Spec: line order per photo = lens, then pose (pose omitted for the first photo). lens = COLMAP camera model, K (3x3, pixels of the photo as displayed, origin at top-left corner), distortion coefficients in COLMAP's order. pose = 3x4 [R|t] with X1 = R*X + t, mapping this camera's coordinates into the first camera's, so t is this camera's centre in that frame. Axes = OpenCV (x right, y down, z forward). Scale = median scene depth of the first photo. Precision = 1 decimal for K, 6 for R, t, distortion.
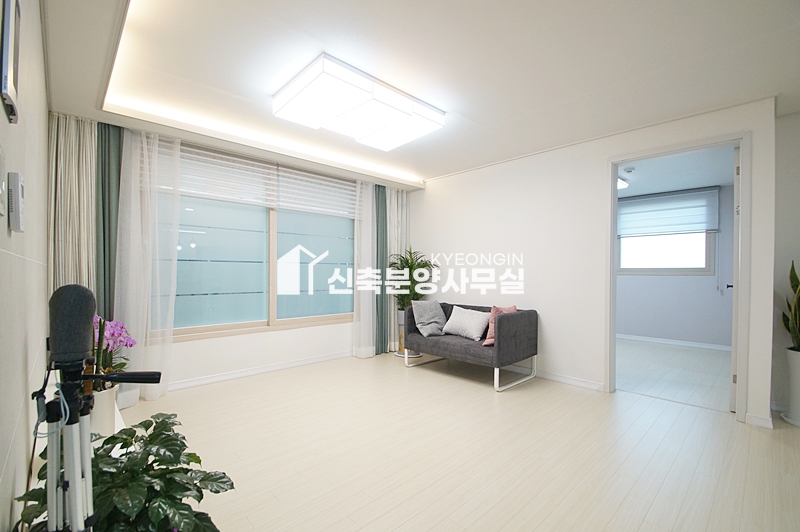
lens RADIAL K [[352.3, 0, 390.8], [0, 352.3, 276.3], [0, 0, 1]] dist [0.002365, -0.011348]
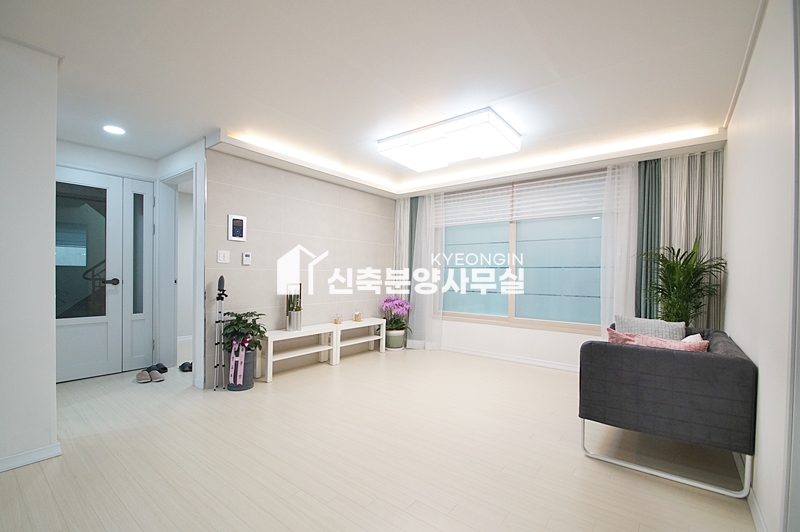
lens RADIAL K [[352.3, 0, 390.8], [0, 352.3, 276.3], [0, 0, 1]] dist [0.002365, -0.011348]
pose [[0.149622, 0.003490, -0.988737, 0.748135], [-0.021978, 0.999758, 0.000203, -0.002592], [0.988499, 0.021700, 0.149663, 0.430096]]
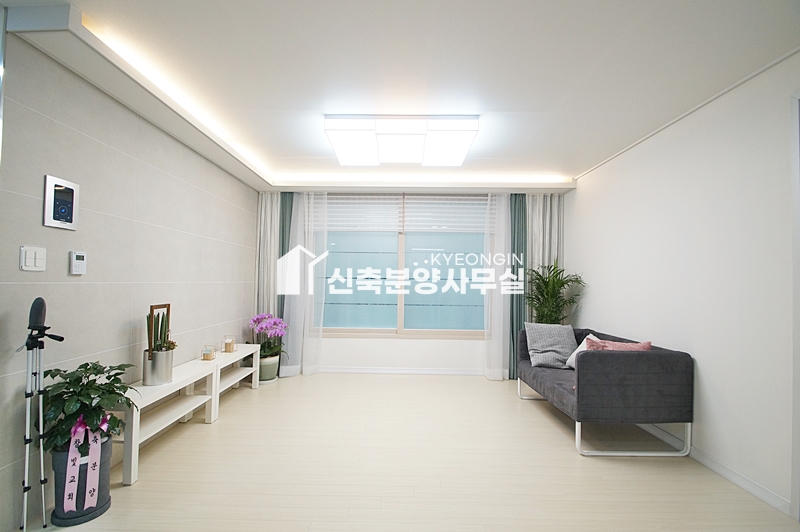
lens RADIAL K [[352.3, 0, 390.8], [0, 352.3, 276.3], [0, 0, 1]] dist [0.002365, -0.011348]
pose [[0.725260, -0.006453, -0.688444, 0.431825], [-0.016892, 0.999488, -0.027164, -0.016314], [0.688267, 0.031330, 0.724780, 0.141479]]
